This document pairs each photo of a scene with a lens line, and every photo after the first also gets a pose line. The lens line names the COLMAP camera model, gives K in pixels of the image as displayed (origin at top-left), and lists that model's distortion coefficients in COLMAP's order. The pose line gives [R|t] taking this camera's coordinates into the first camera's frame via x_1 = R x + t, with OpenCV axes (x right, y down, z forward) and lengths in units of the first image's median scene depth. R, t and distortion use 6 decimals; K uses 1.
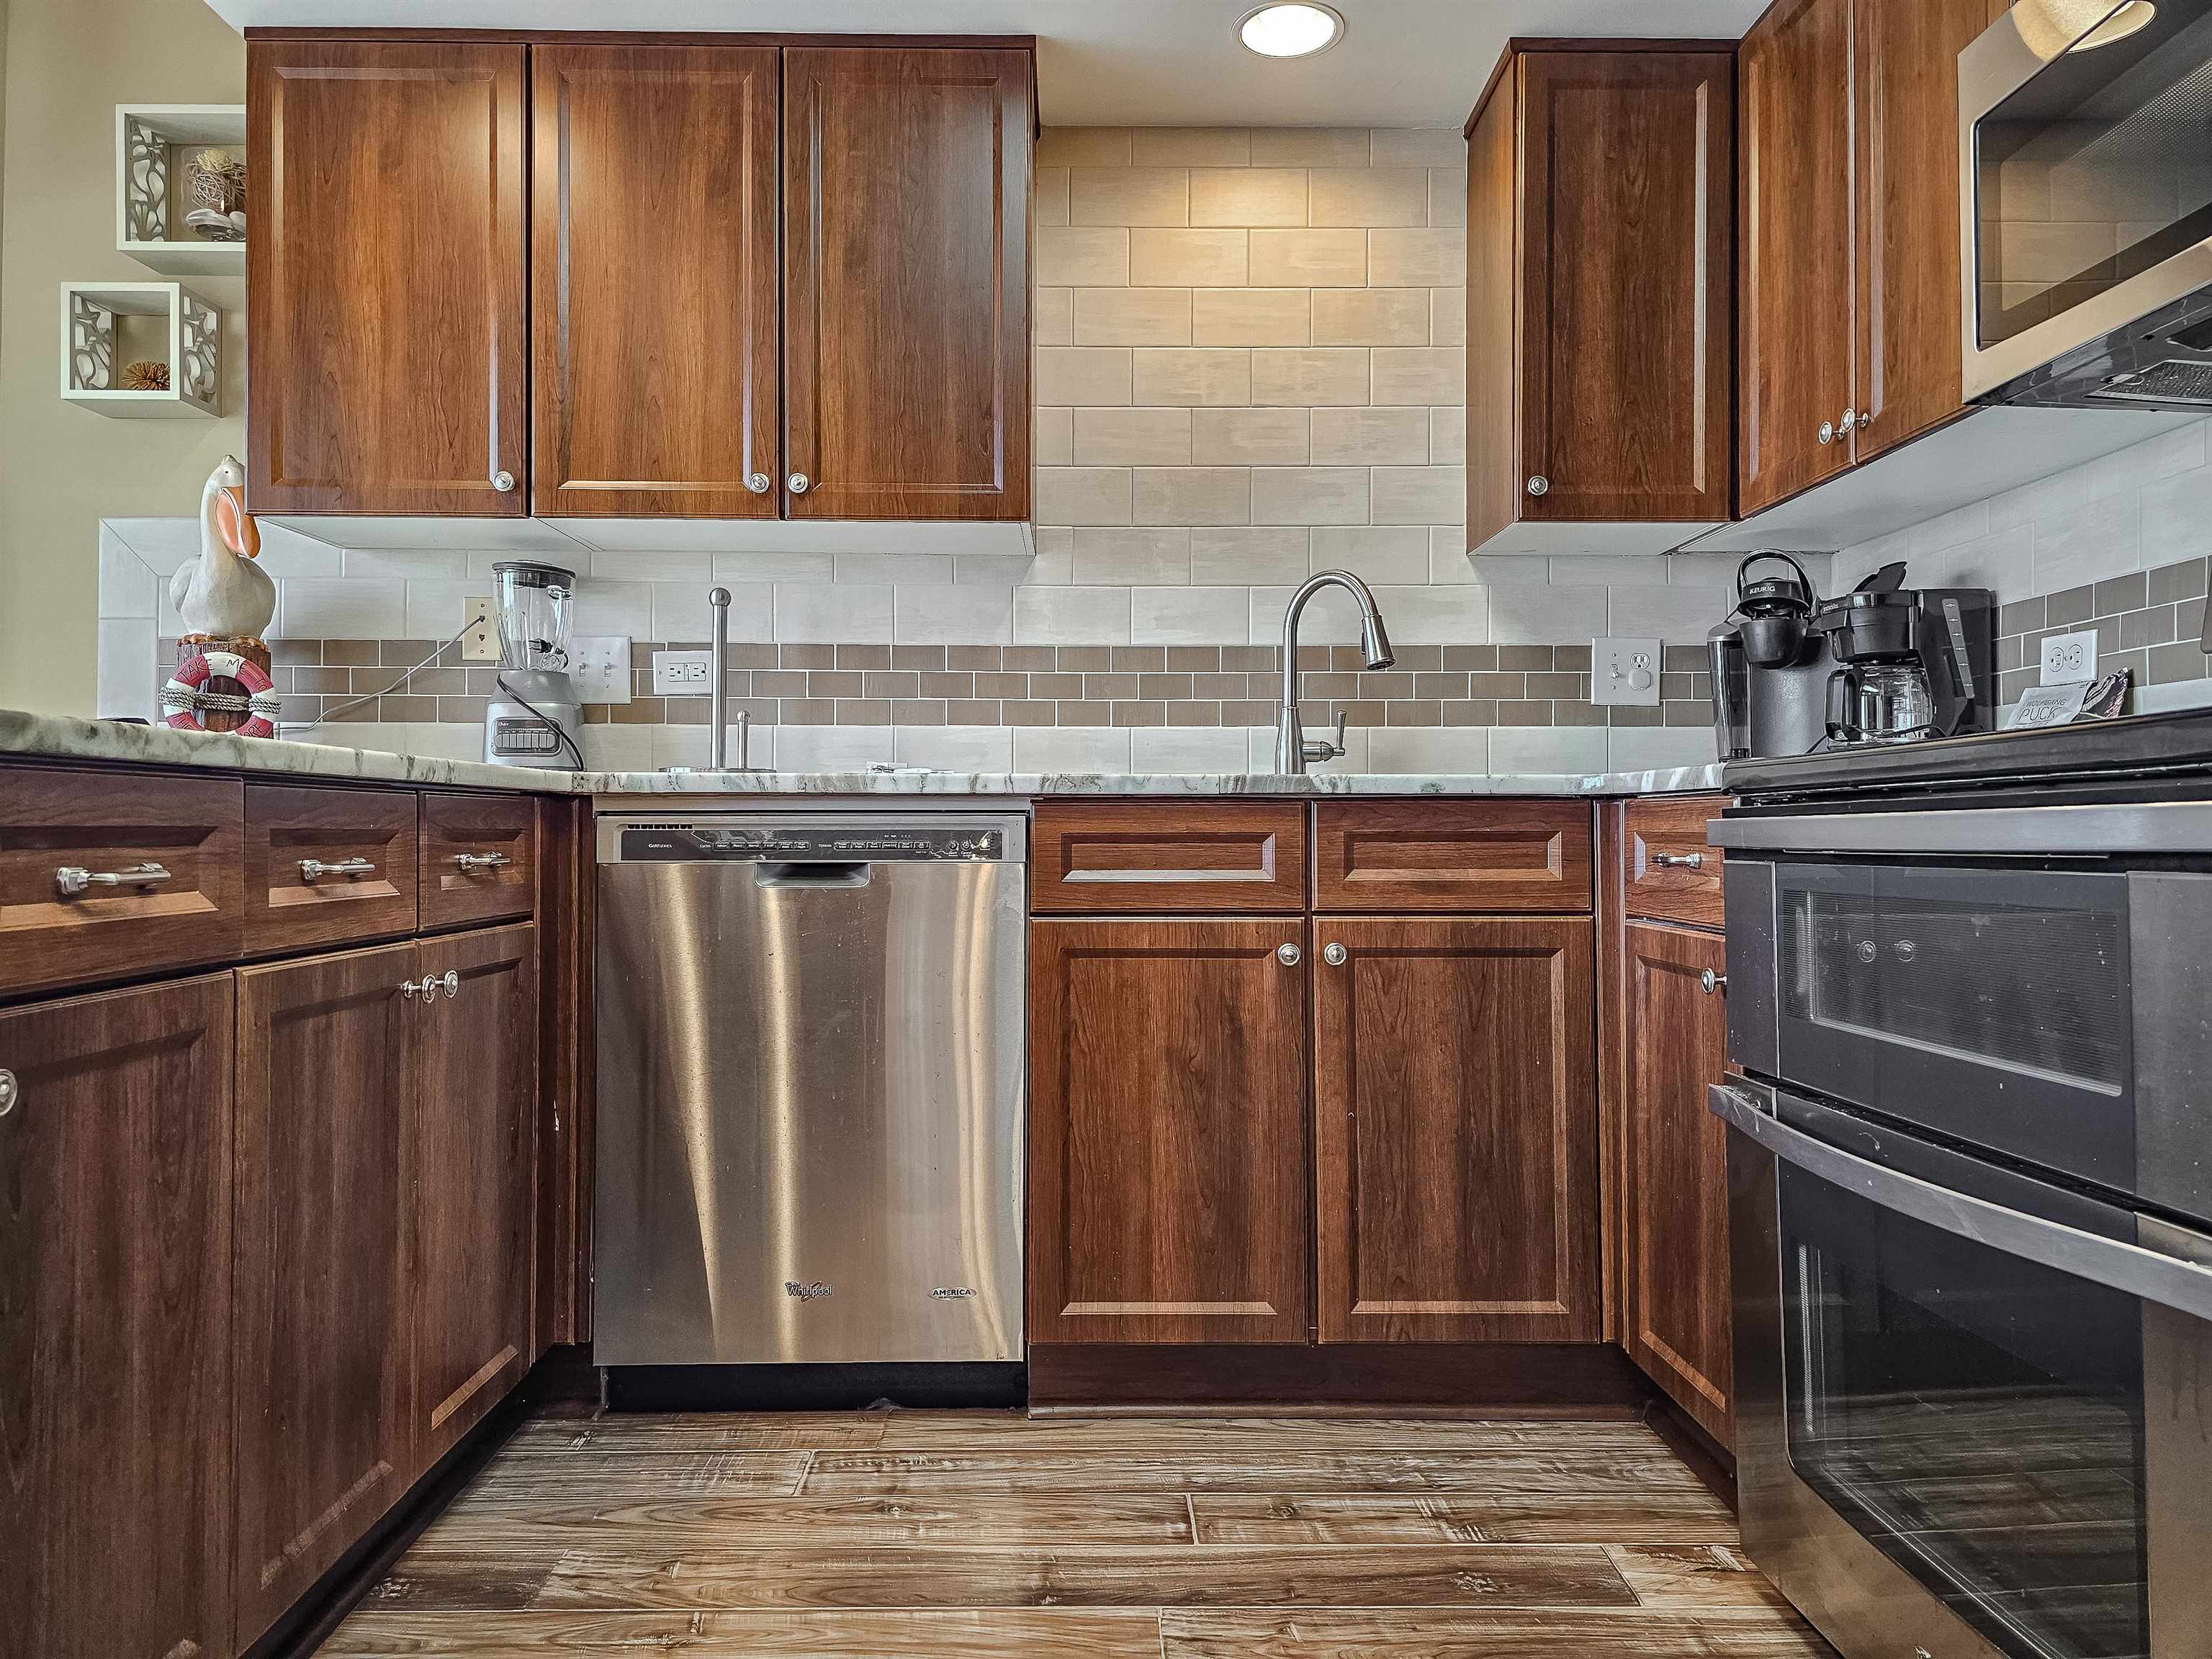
lens RADIAL K [[1462.0, 0, 1104.0], [0, 1462.0, 820.1], [0, 0, 1]] dist [0.025988, -0.027089]
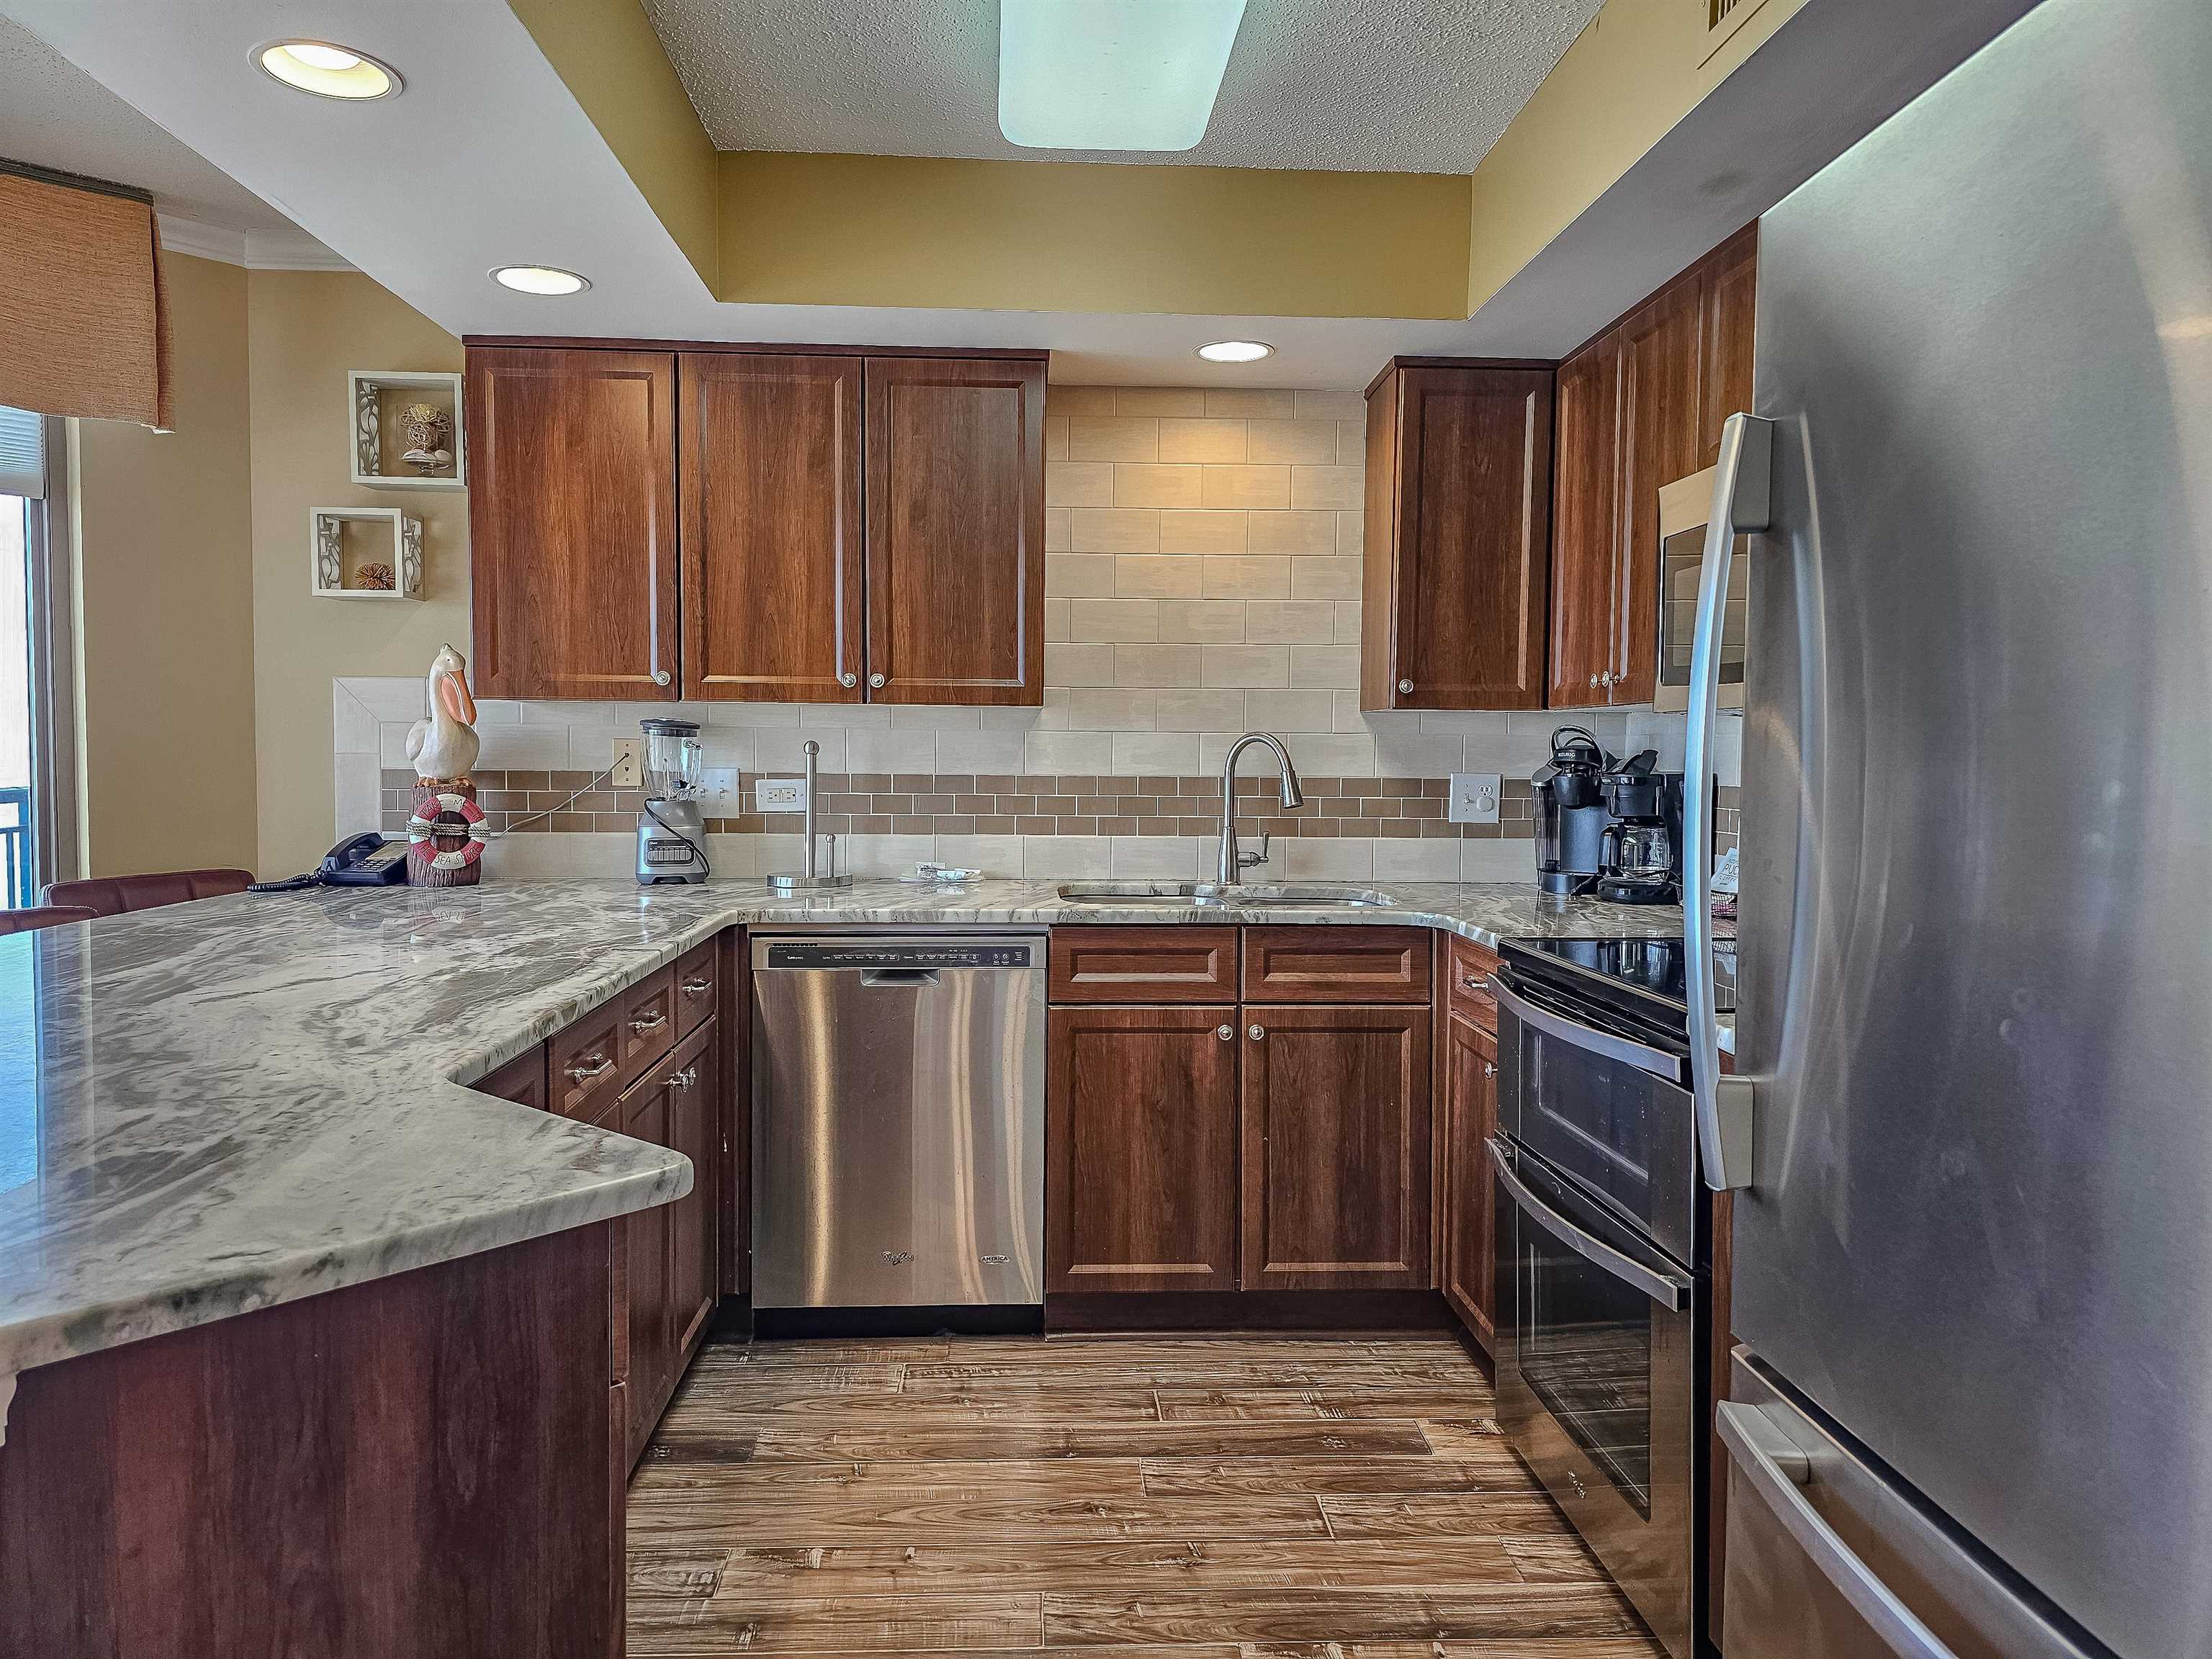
lens RADIAL K [[1462.0, 0, 1098.7], [0, 1462.0, 822.7], [0, 0, 1]] dist [0.025988, -0.027089]
pose [[0.999330, 0.006075, 0.036095, -0.047838], [-0.008243, 0.998151, 0.060217, -0.179467], [-0.035662, -0.060474, 0.997533, -0.392130]]
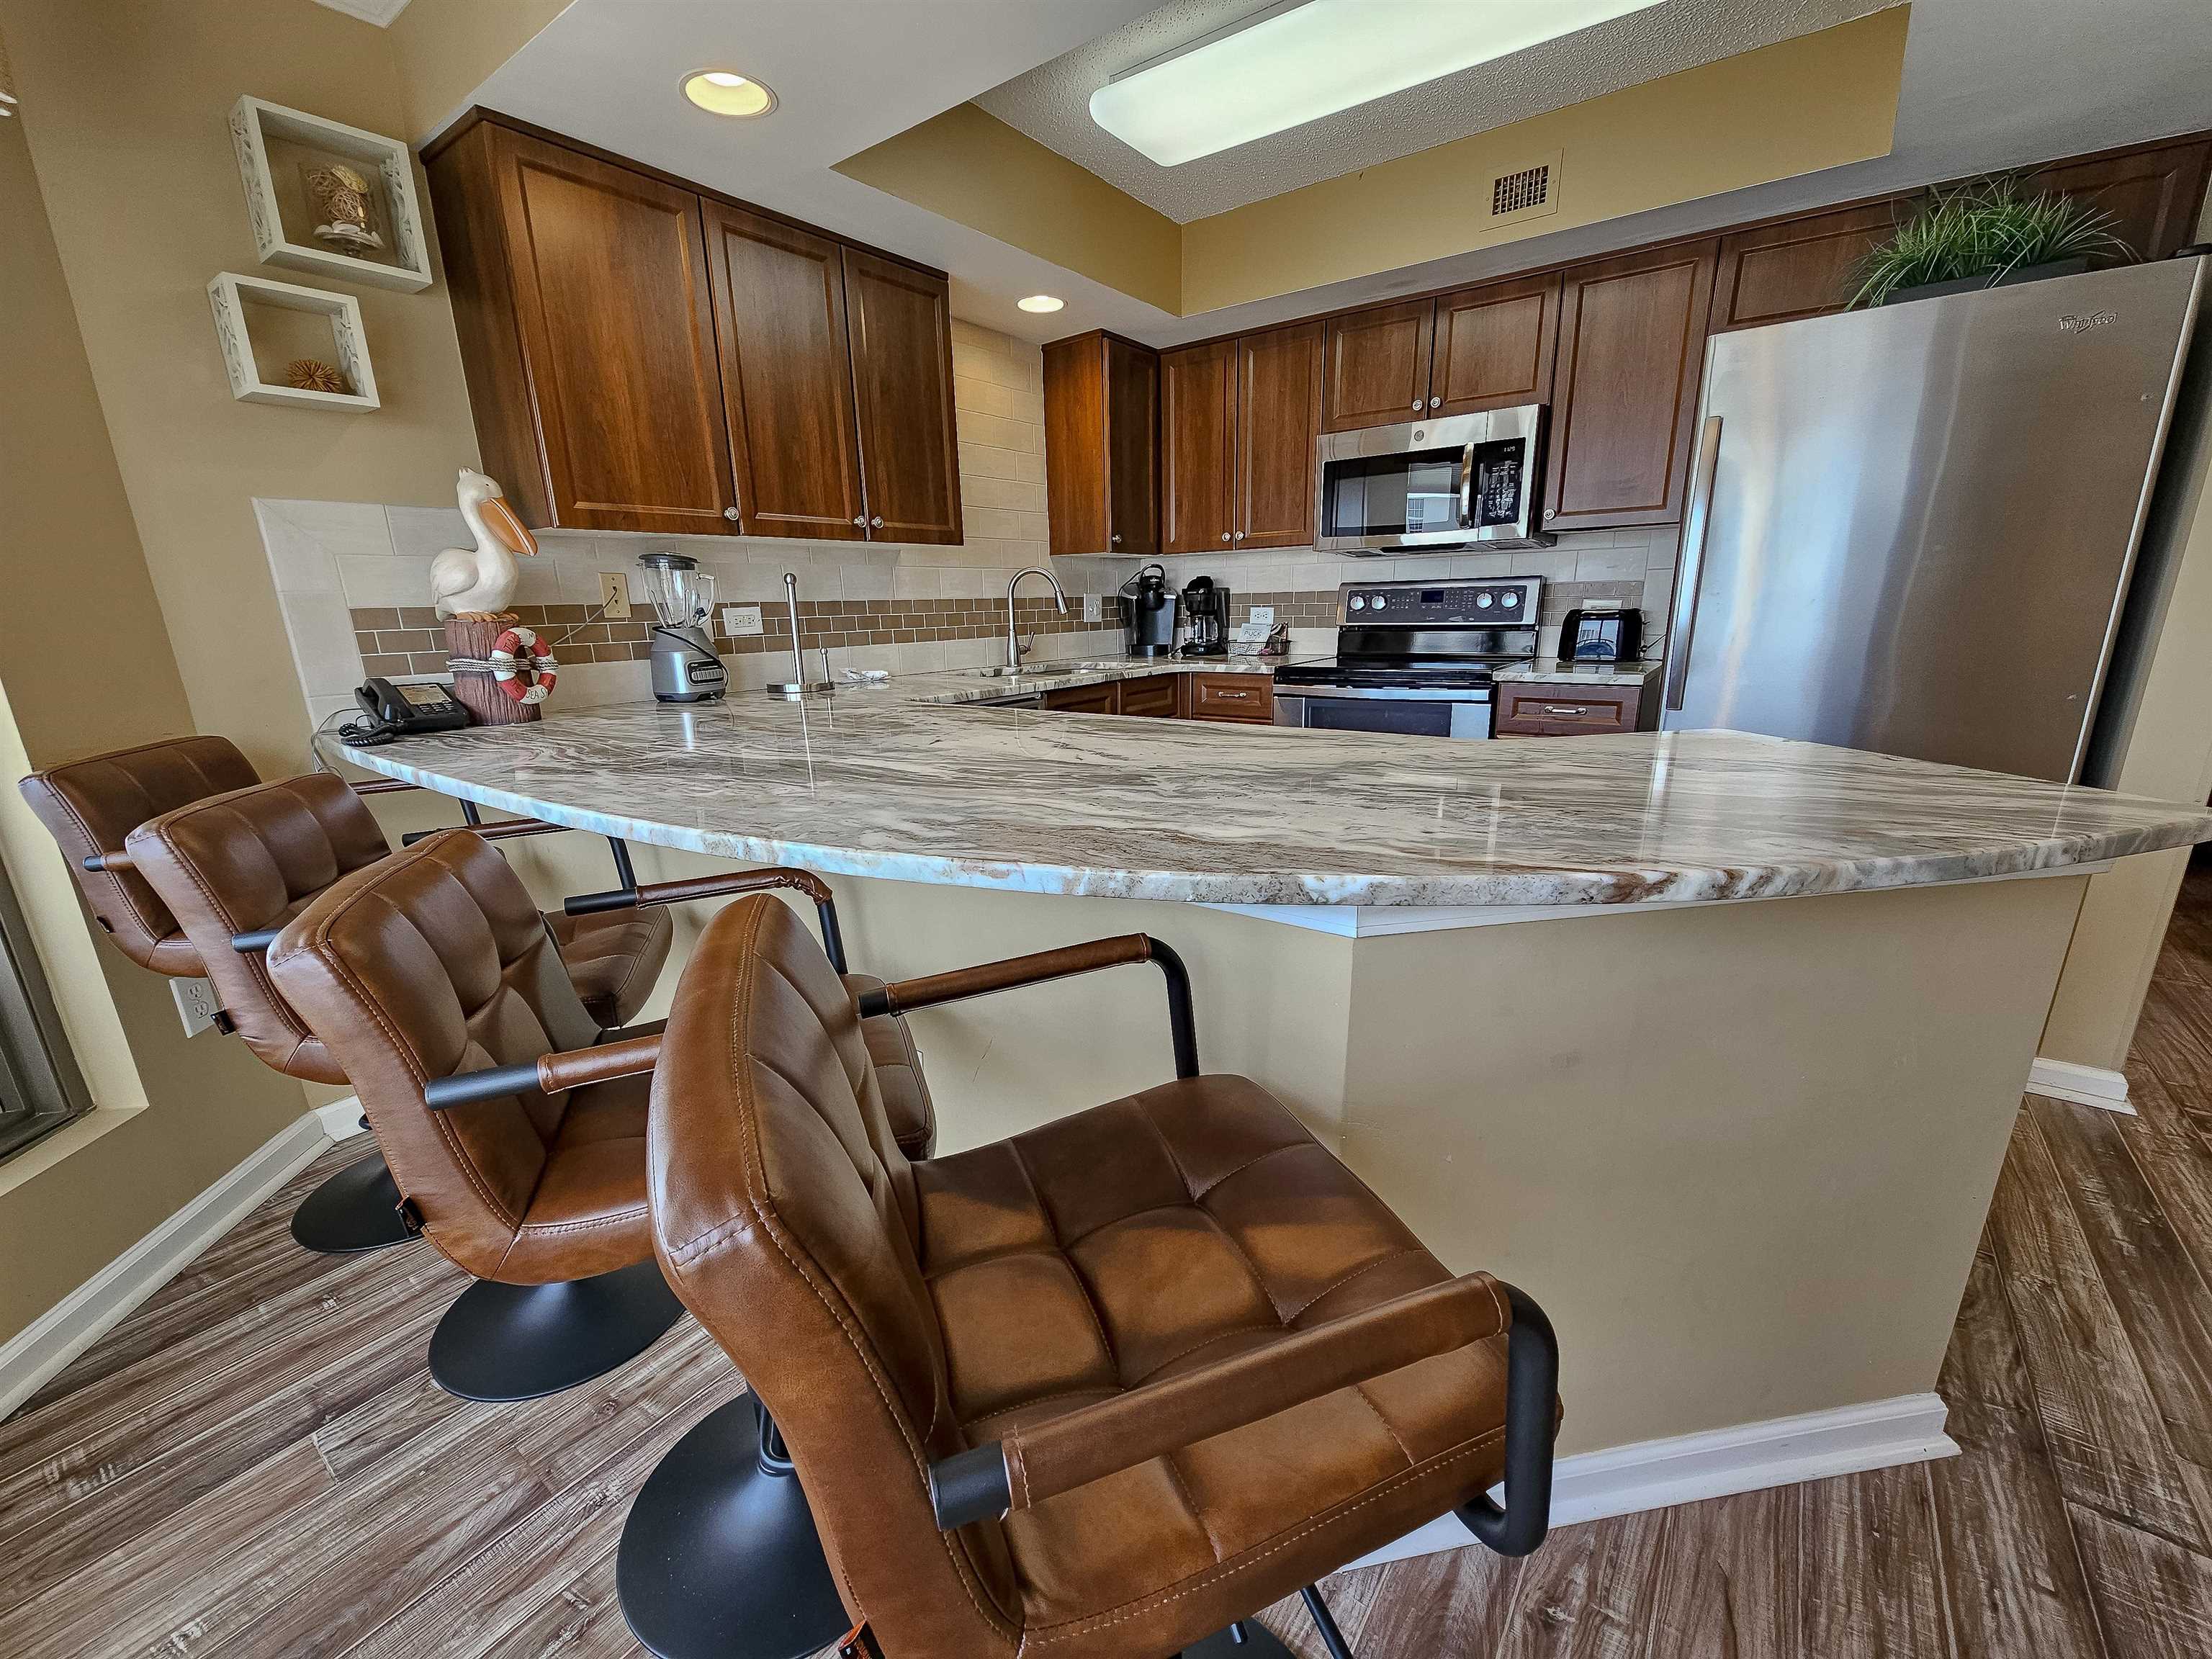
lens RADIAL K [[913.6, 0, 1110.3], [0, 913.6, 849.0], [0, 0, 1]] dist [-0.000847, 0.000387]
pose [[0.604584, -0.223407, 0.764570, -0.986436], [0.018173, 0.963481, 0.267159, -0.136307], [-0.796334, -0.147625, 0.586565, 0.043247]]
